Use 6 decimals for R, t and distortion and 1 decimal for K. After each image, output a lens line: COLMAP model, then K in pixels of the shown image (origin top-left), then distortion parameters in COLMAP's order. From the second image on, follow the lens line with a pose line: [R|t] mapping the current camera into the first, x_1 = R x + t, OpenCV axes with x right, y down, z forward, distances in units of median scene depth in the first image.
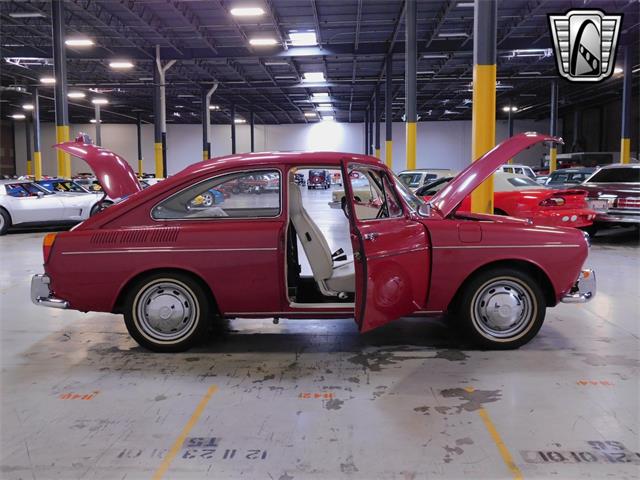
lens RADIAL K [[677.1, 0, 318.2], [0, 677.1, 238.0], [0, 0, 1]] dist [0.004647, 0.000000]
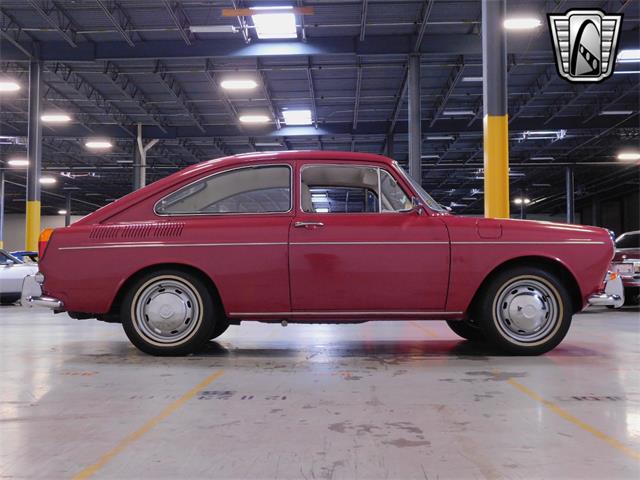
lens RADIAL K [[763.1, 0, 318.8], [0, 763.1, 241.0], [0, 0, 1]] dist [-0.003603, 0.000000]
pose [[0.999906, 0.006144, 0.012233, -0.026859], [-0.004297, 0.989323, -0.145675, 0.152834], [-0.012998, 0.145609, 0.989257, -0.051859]]
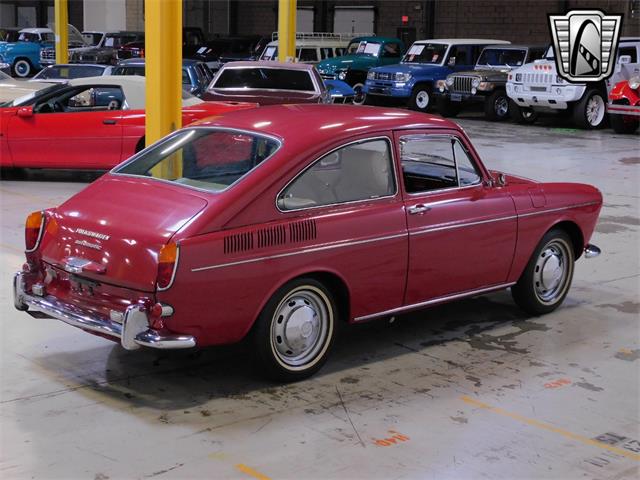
lens RADIAL K [[1126.0, 0, 319.9], [0, 1126.0, 239.4], [0, 0, 1]] dist [0.007908, 0.000000]
pose [[0.714565, -0.102315, 0.692046, -1.002530], [0.035927, 0.993309, 0.109758, -0.121224], [-0.698646, -0.053566, 0.713460, 0.072443]]
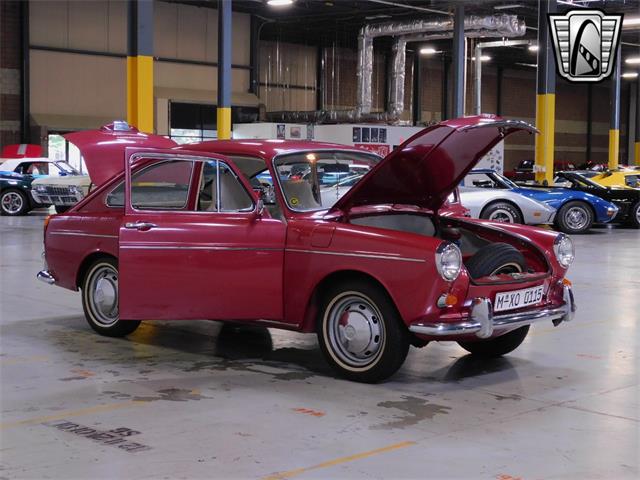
lens RADIAL K [[1122.7, 0, 319.1], [0, 1122.7, 241.4], [0, 0, 1]] dist [0.007547, 0.000000]
pose [[0.733919, 0.062344, -0.676370, 1.074678], [-0.079079, 0.996850, 0.006076, -0.008179], [0.674618, 0.049027, 0.736537, -0.037870]]
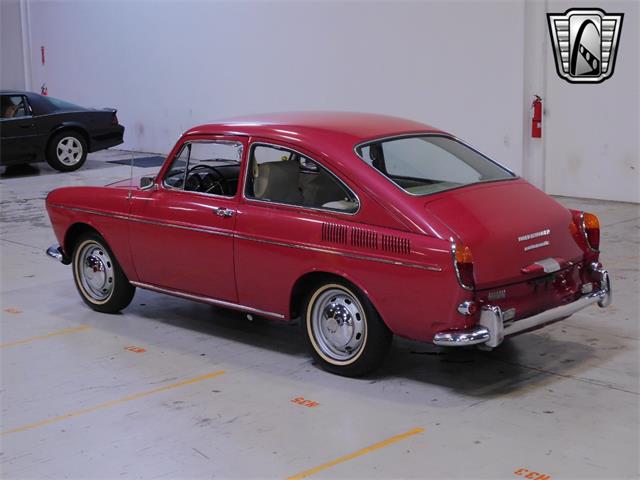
lens RADIAL K [[1122.7, 0, 319.7], [0, 1122.7, 239.9], [0, 0, 1]] dist [0.007547, 0.000000]
pose [[-0.744959, -0.103707, 0.659000, -1.014037], [0.069104, 0.970532, 0.230850, -0.314033], [-0.663522, 0.217514, -0.715840, 2.123352]]
